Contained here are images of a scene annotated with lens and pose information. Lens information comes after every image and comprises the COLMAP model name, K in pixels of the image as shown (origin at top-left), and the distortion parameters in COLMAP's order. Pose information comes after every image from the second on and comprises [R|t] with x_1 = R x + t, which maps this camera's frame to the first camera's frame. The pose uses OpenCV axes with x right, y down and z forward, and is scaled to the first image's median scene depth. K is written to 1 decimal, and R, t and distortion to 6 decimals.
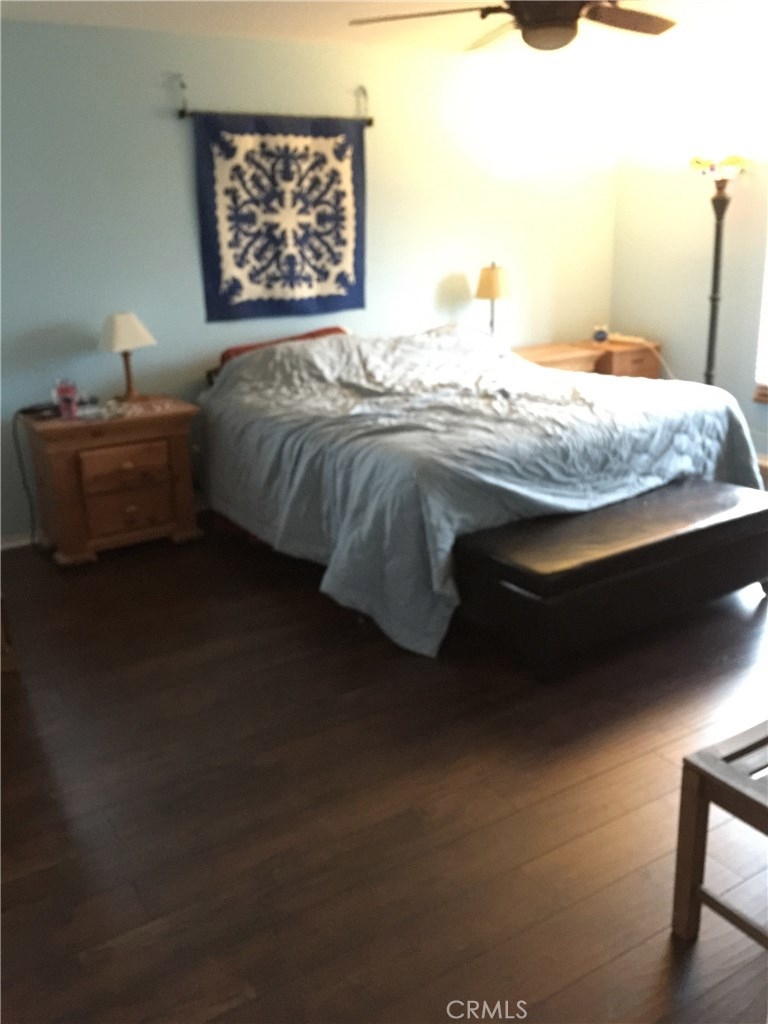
lens RADIAL K [[881.5, 0, 383.0], [0, 881.5, 513.8], [0, 0, 1]] dist [0.077187, -0.100967]
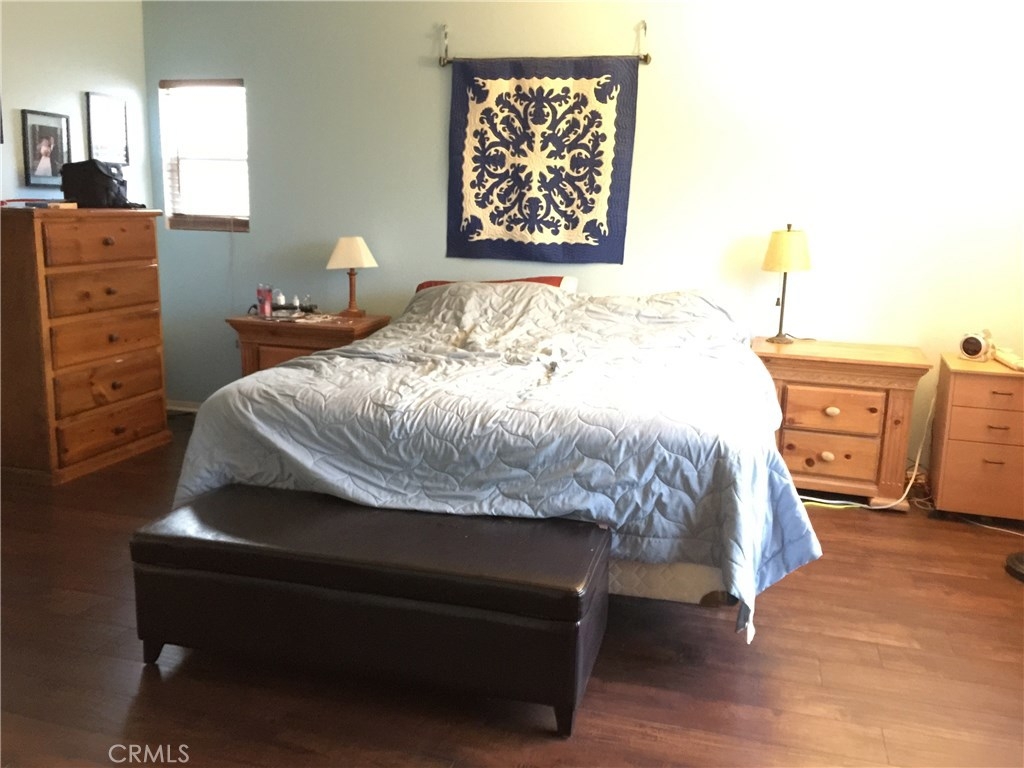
lens RADIAL K [[881.5, 0, 509.5], [0, 881.5, 379.6], [0, 0, 1]] dist [0.077187, -0.100967]
pose [[0.664004, 0.199892, -0.720515, 0.614297], [-0.272393, 0.962055, 0.015873, -0.113280], [0.696348, 0.185724, 0.693258, 0.361980]]
